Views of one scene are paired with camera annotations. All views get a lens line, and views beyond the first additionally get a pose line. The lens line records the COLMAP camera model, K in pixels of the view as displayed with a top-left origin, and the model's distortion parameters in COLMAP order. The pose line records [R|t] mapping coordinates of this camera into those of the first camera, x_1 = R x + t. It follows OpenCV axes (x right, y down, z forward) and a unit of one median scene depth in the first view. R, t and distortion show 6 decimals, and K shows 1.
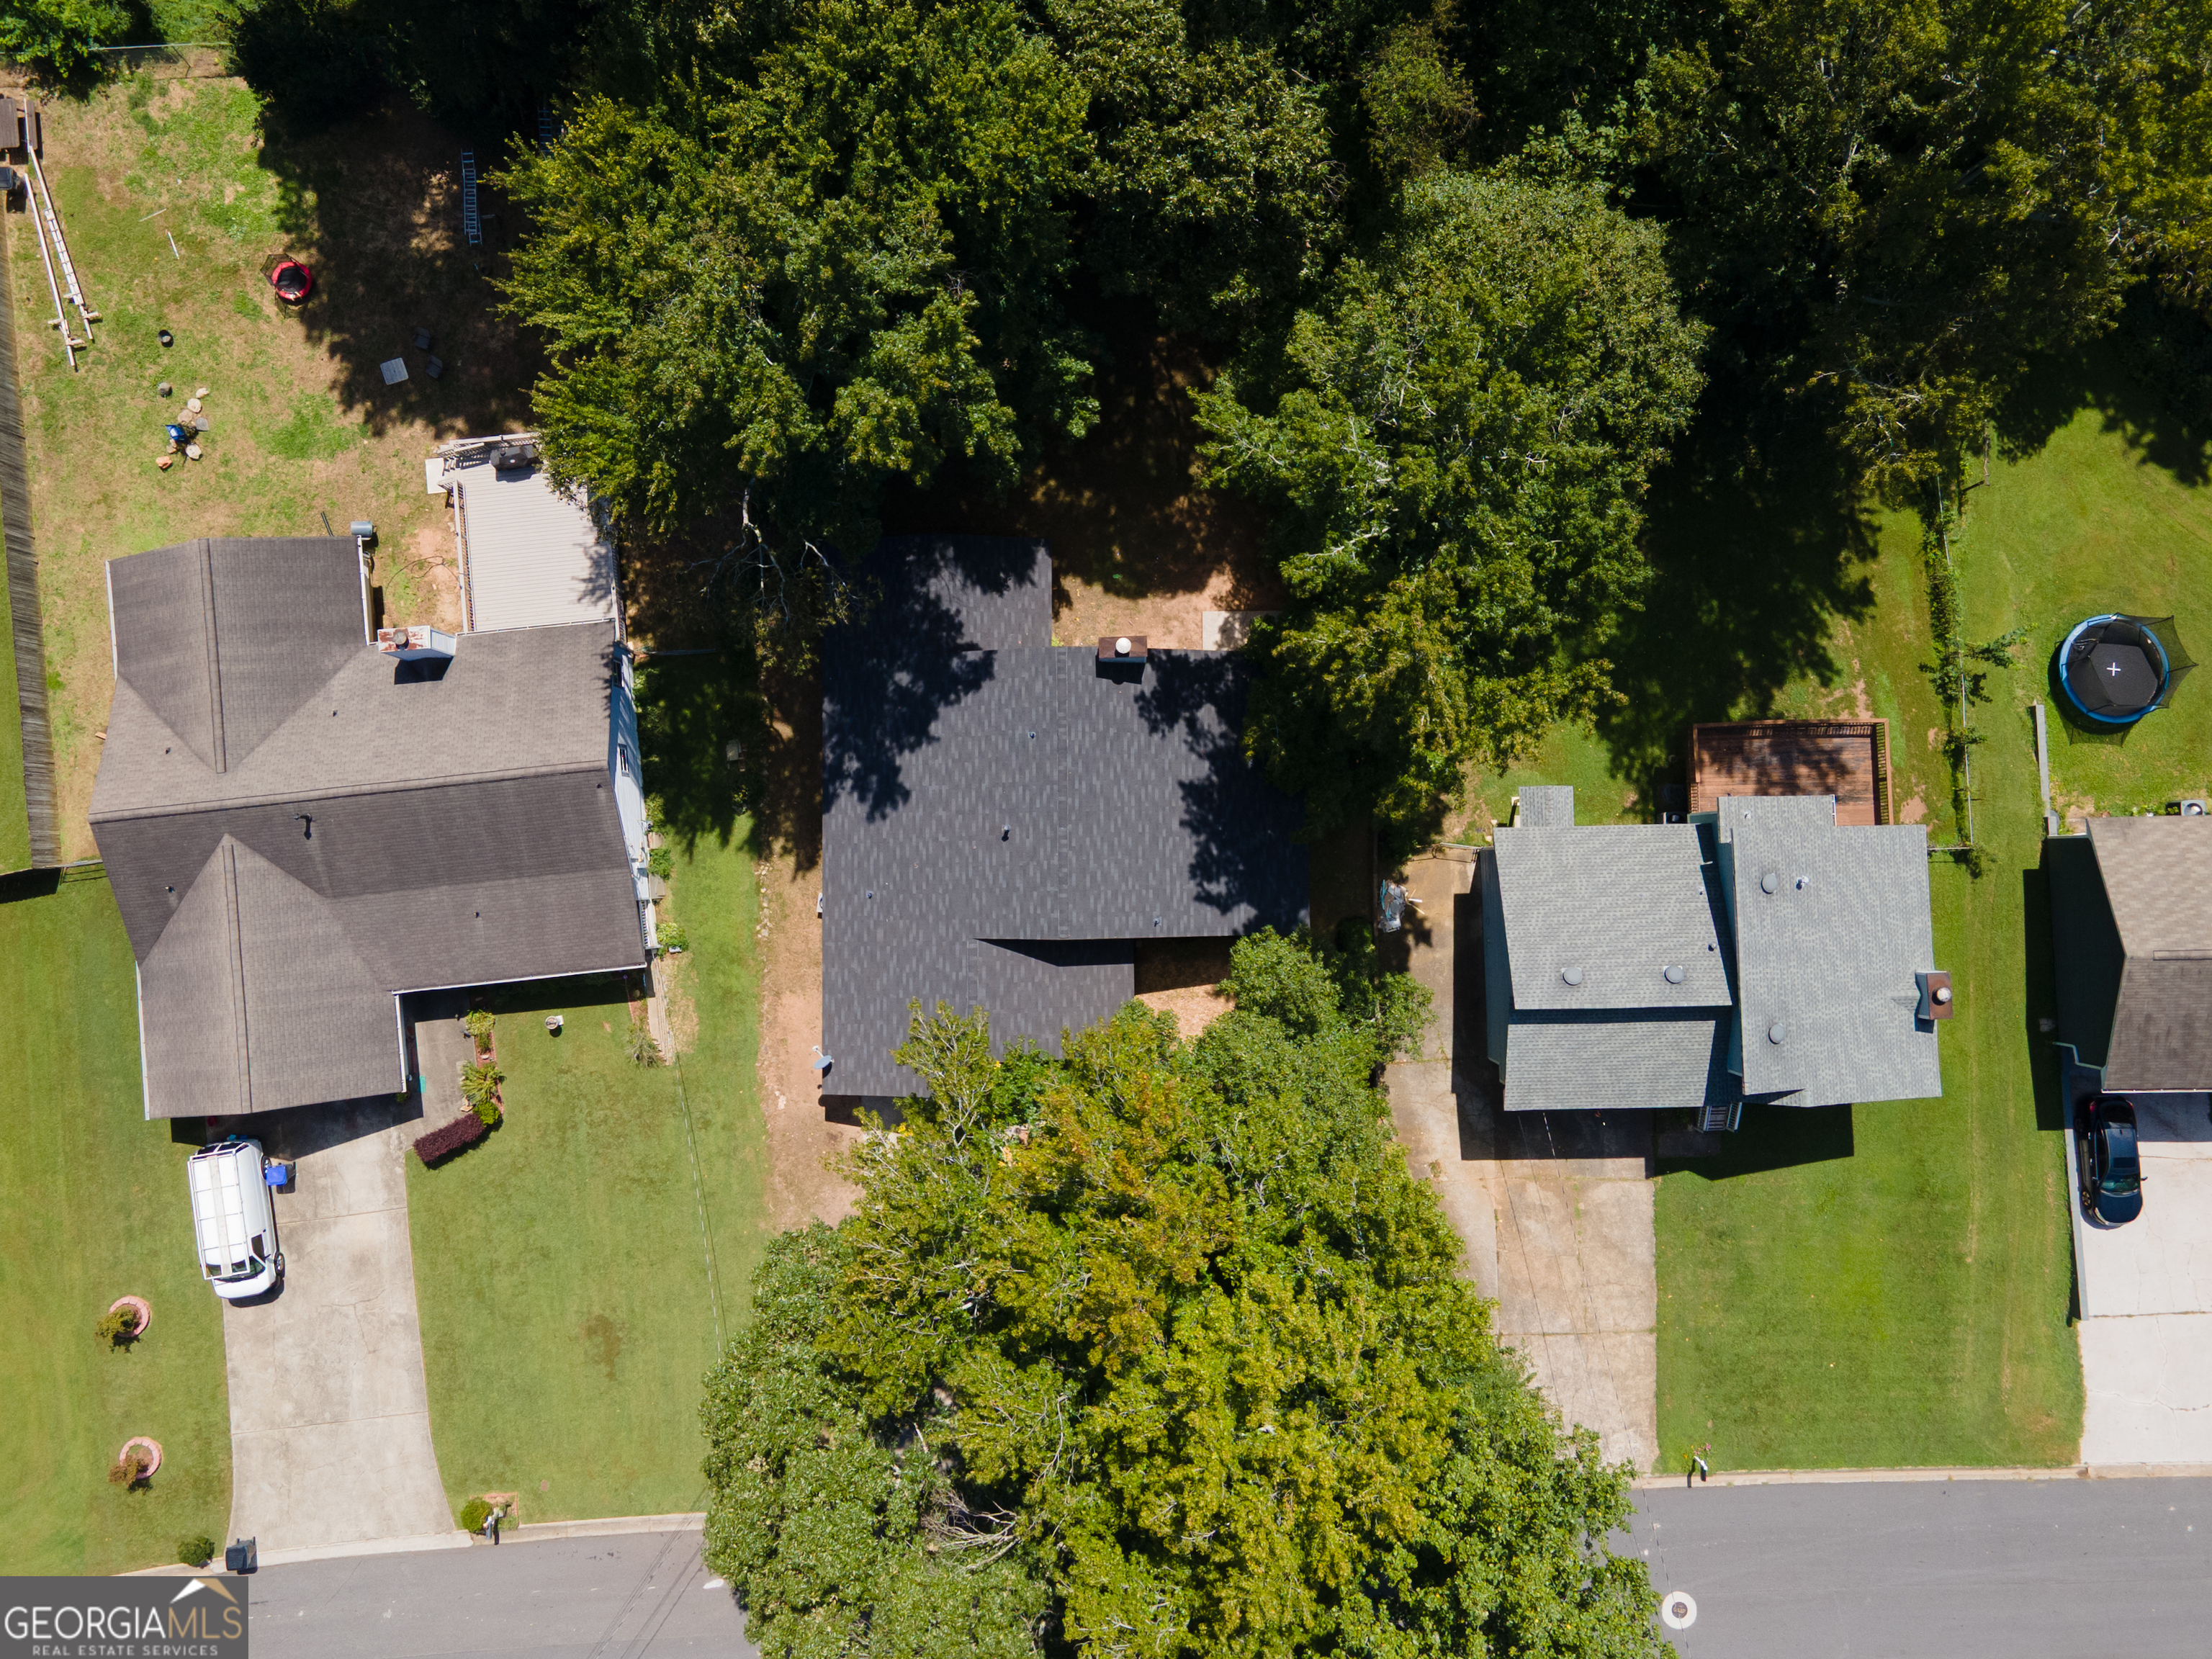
lens RADIAL K [[1805.6, 0, 1104.8], [0, 1805.6, 759.8], [0, 0, 1]] dist [-0.003462, 0.076011]
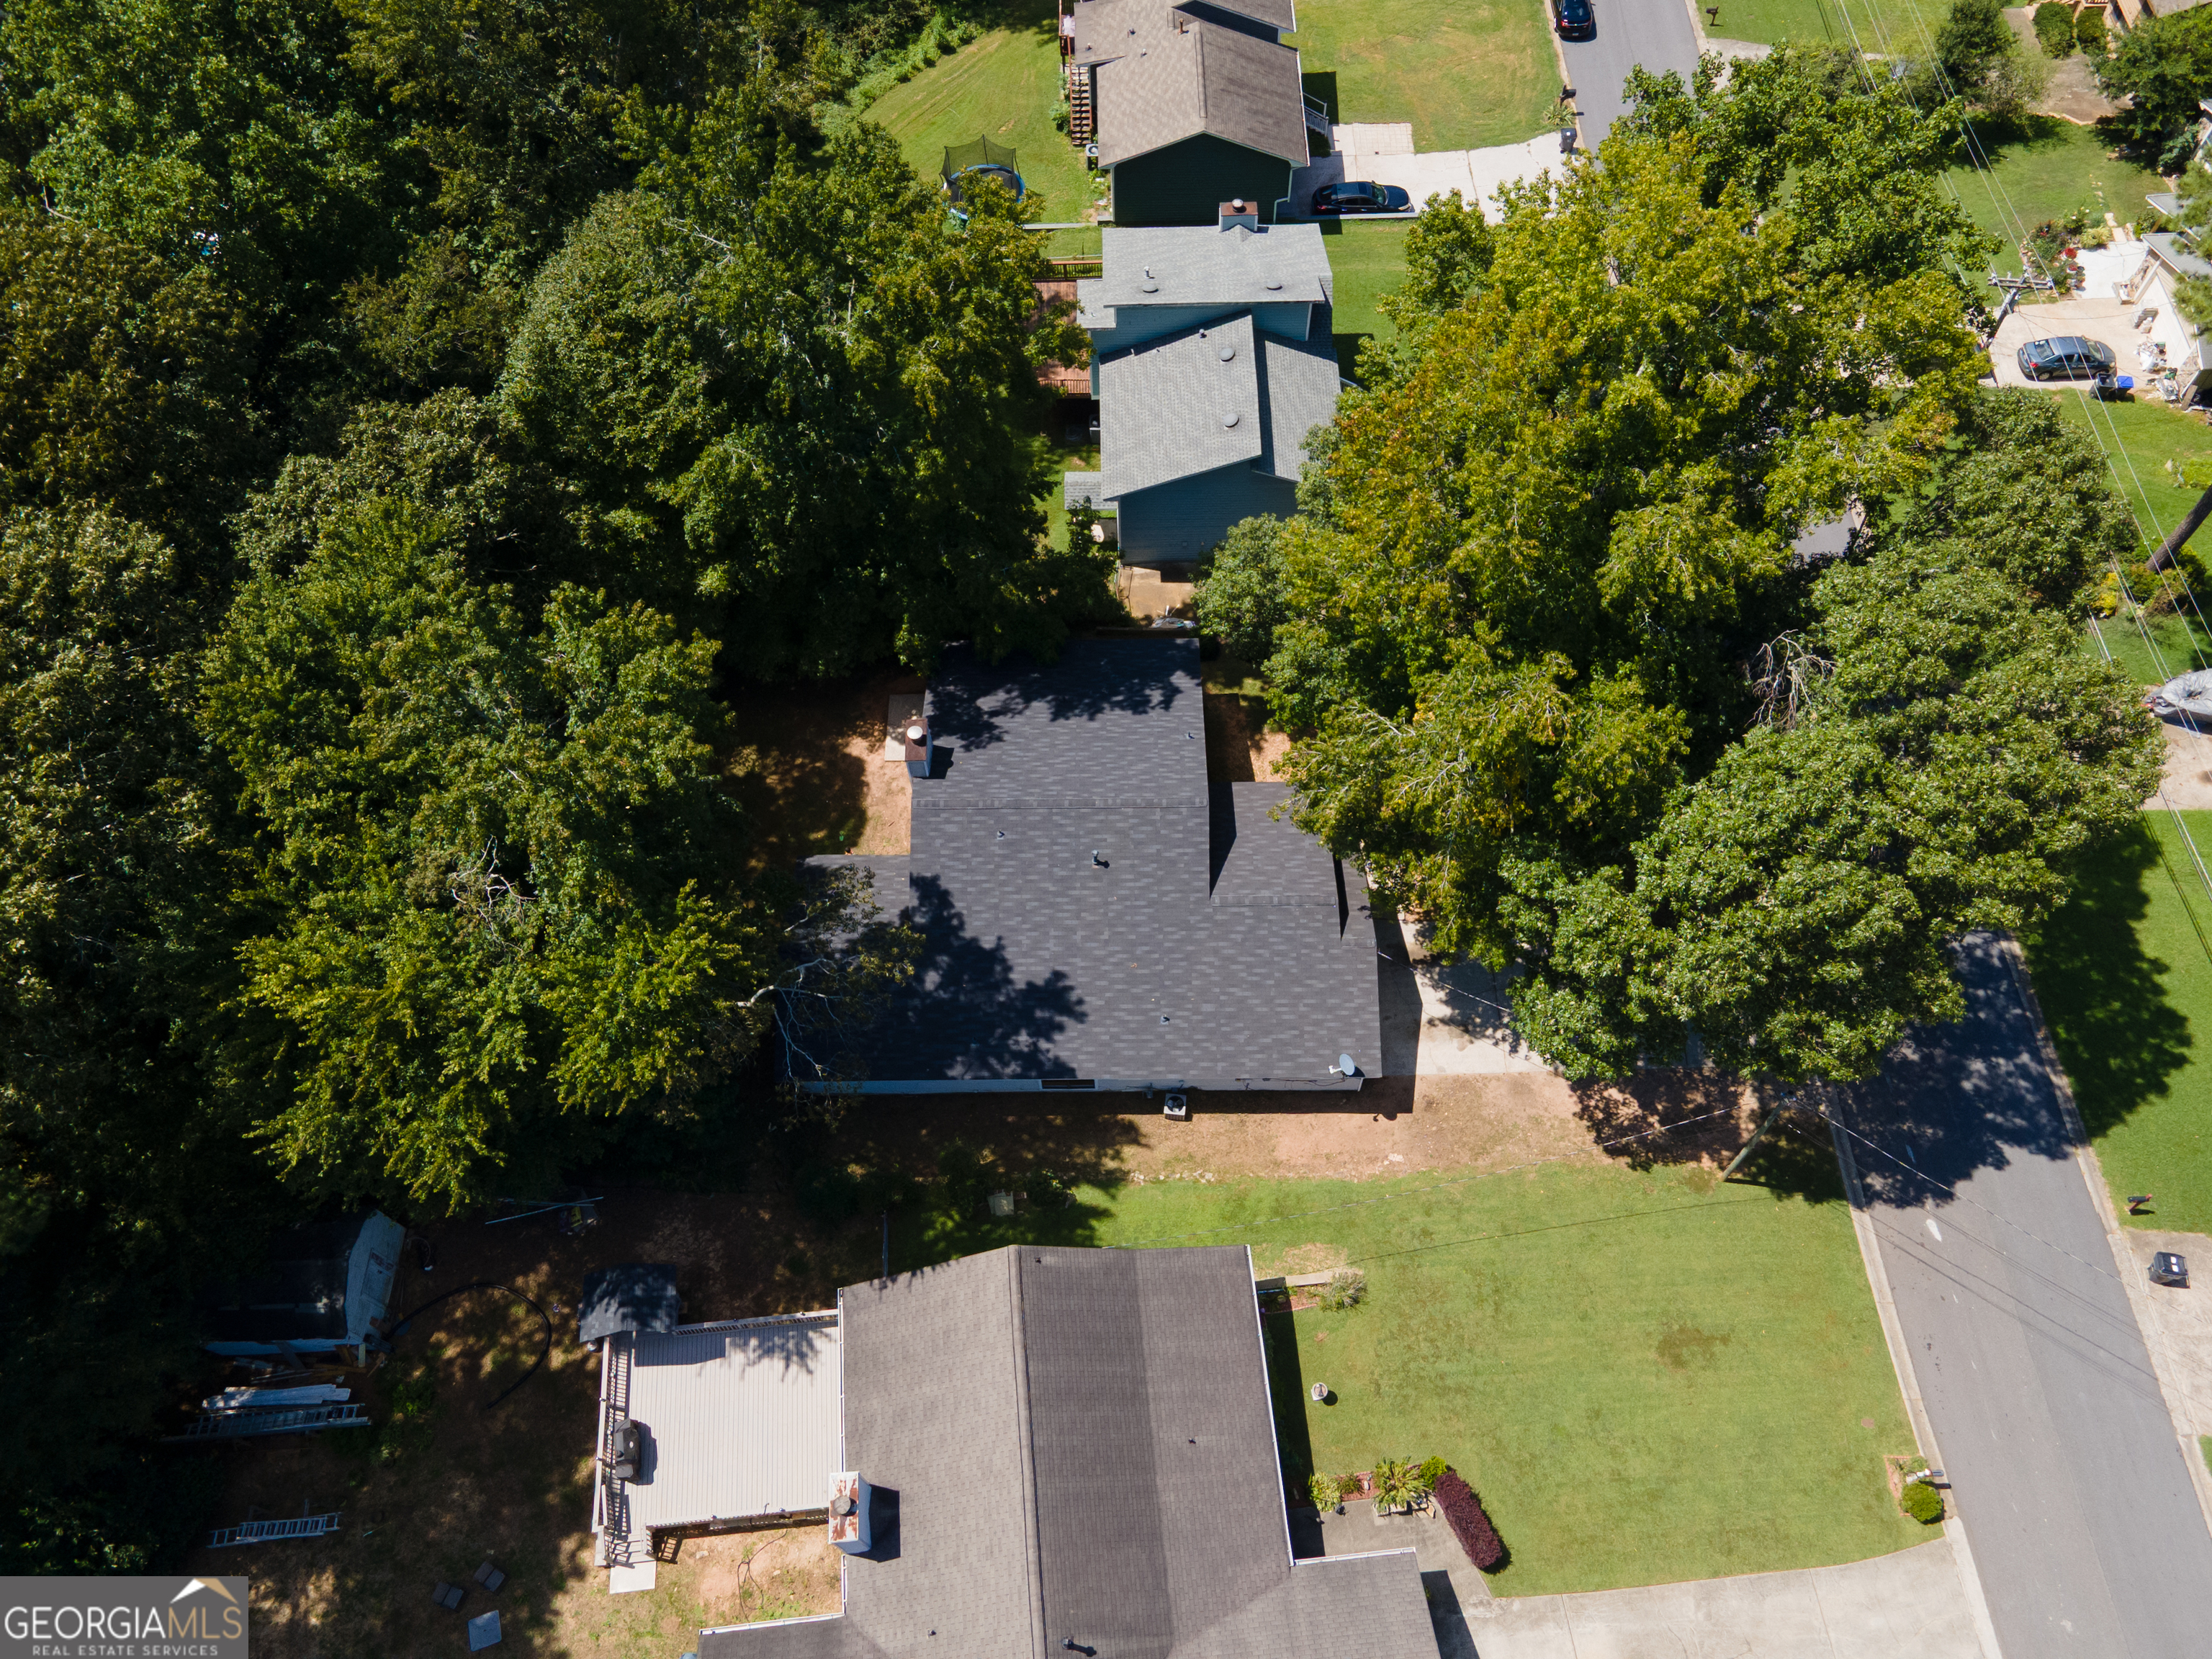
lens RADIAL K [[1742.9, 0, 1129.1], [0, 1742.9, 753.2], [0, 0, 1]] dist [-0.010570, 0.077175]
pose [[0.004397, -0.854772, 0.518984, -0.471132], [0.998488, 0.032195, 0.044566, 0.012221], [-0.054802, 0.518003, 0.853621, 0.166412]]
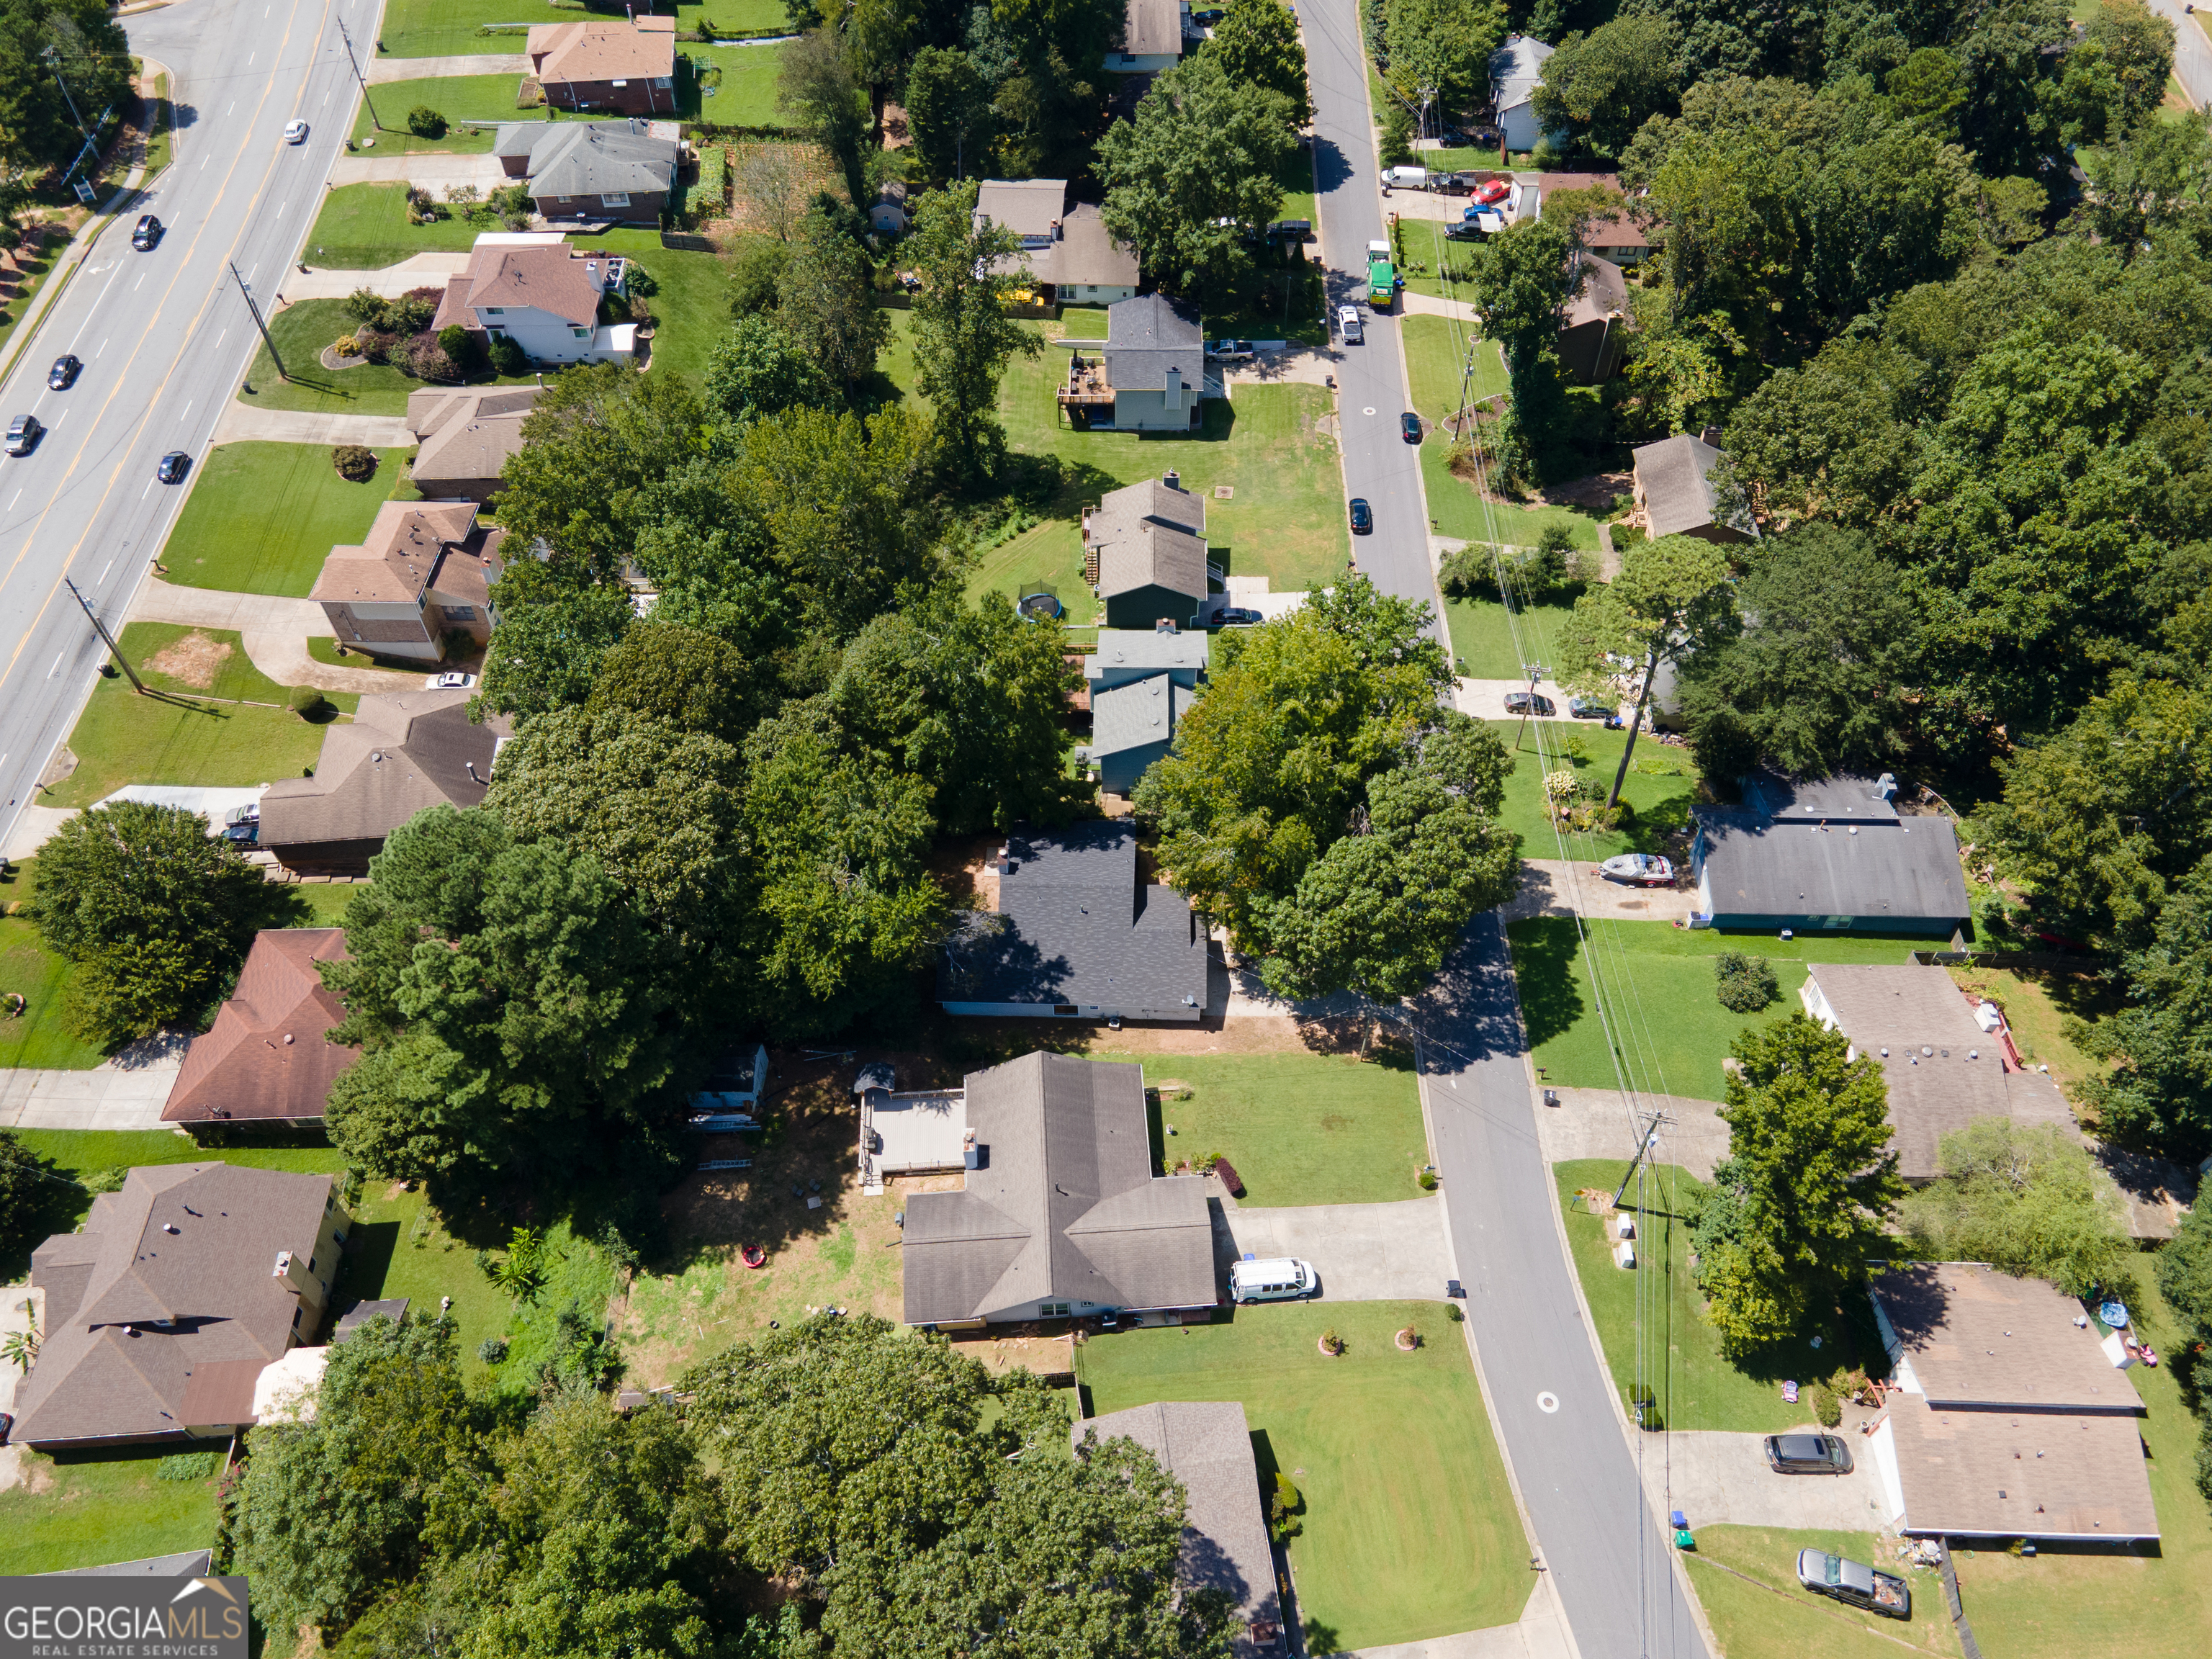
lens RADIAL K [[1544.9, 0, 1106.0], [0, 1544.9, 829.5], [0, 0, 1]] dist [0.001004, -0.000238]
pose [[0.041898, -0.769425, 0.637361, -1.111503], [0.997650, 0.066832, 0.015098, 0.031747], [-0.054213, 0.635231, 0.770417, -0.464899]]
